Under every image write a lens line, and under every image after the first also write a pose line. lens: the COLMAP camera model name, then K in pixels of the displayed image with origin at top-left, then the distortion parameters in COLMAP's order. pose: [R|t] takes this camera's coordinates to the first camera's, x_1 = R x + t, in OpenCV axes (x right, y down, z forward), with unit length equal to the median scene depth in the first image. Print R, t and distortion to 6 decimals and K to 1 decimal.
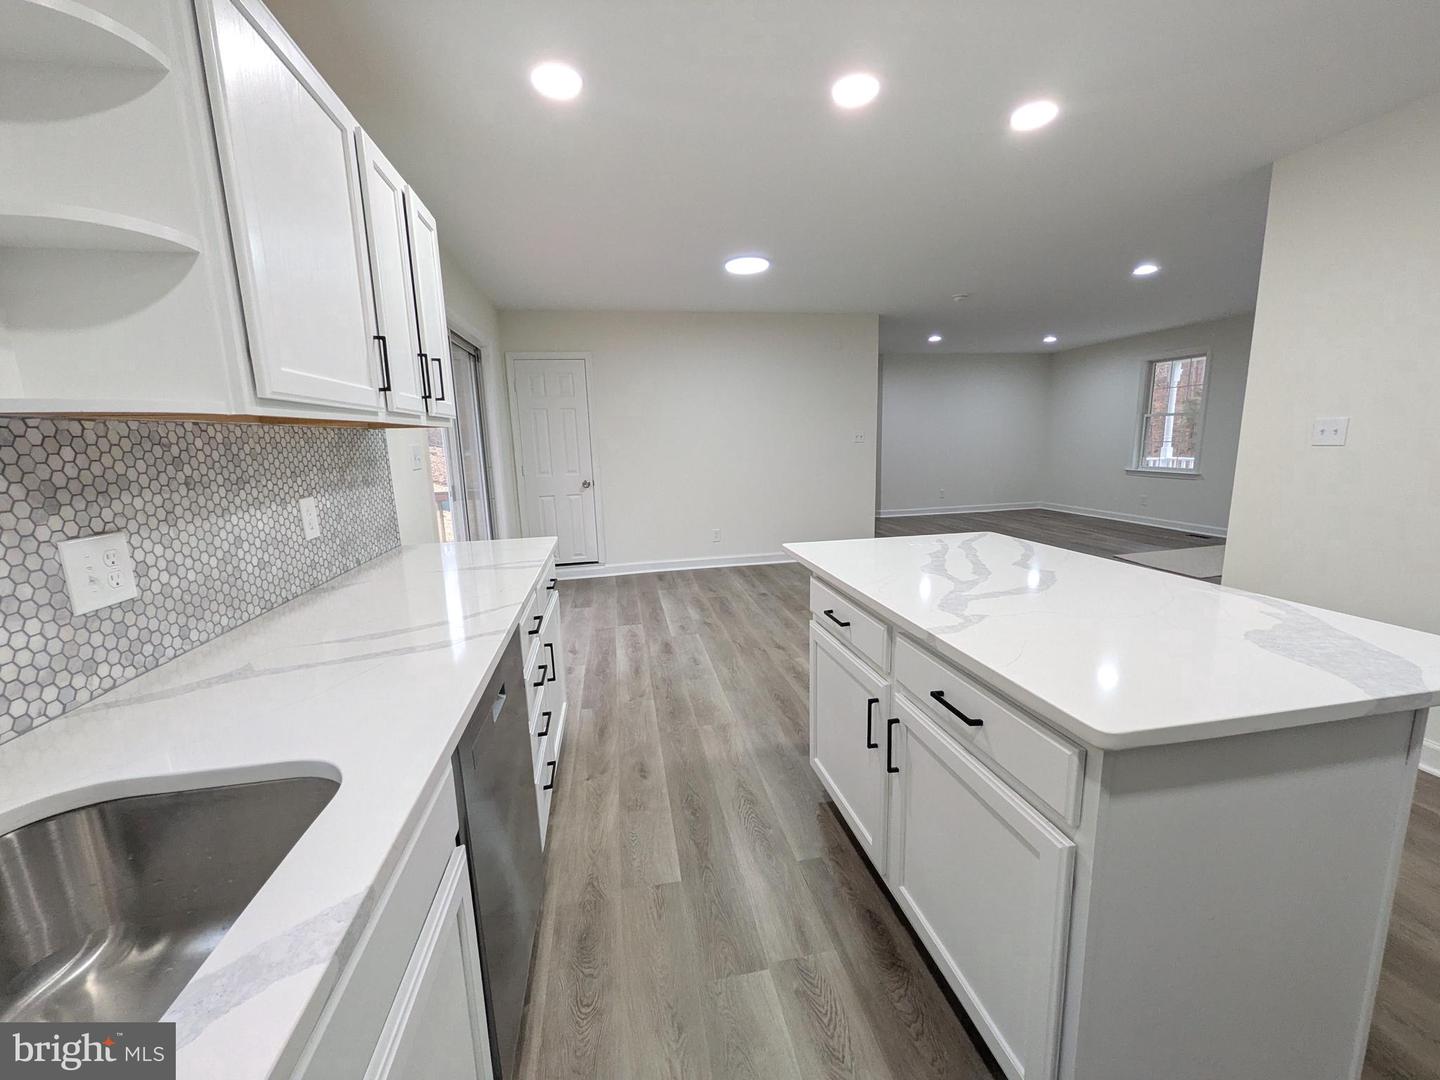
lens RADIAL K [[571.6, 0, 720.0], [0, 571.6, 540.0], [0, 0, 1]] dist [-0.001387, -0.000321]
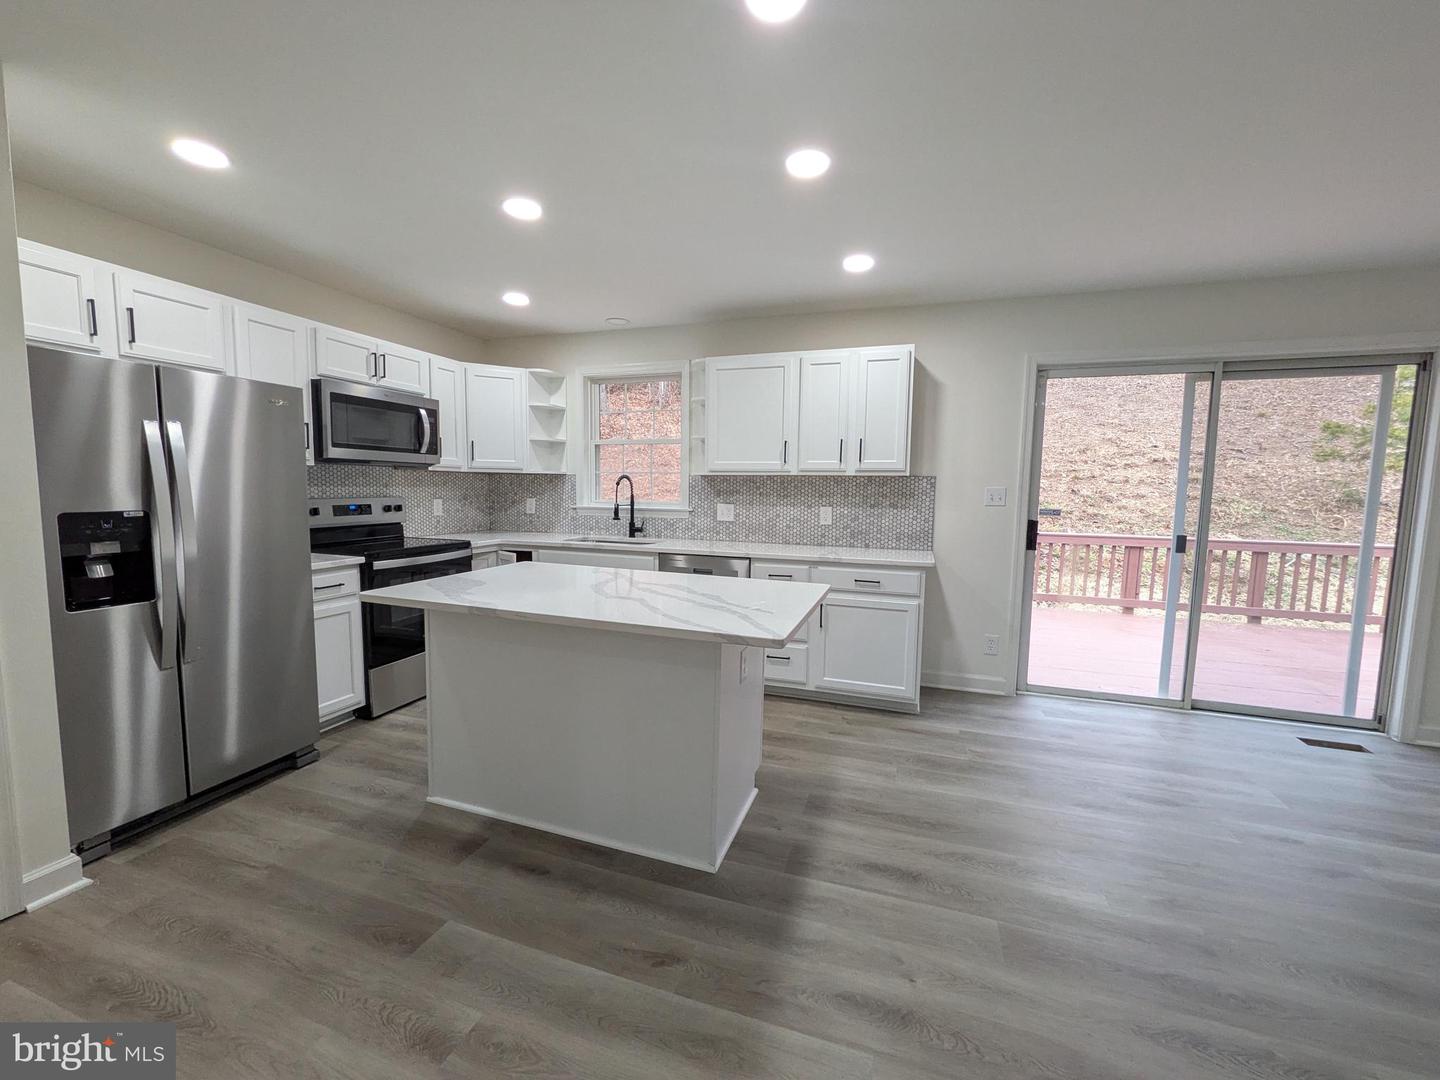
lens RADIAL K [[571.6, 0, 720.0], [0, 571.6, 540.0], [0, 0, 1]] dist [-0.001387, -0.000321]
pose [[-0.494020, 0.101275, -0.863532, 1.097541], [-0.154763, 0.967089, 0.201959, -0.252082], [0.855566, 0.233414, -0.462088, 1.270772]]
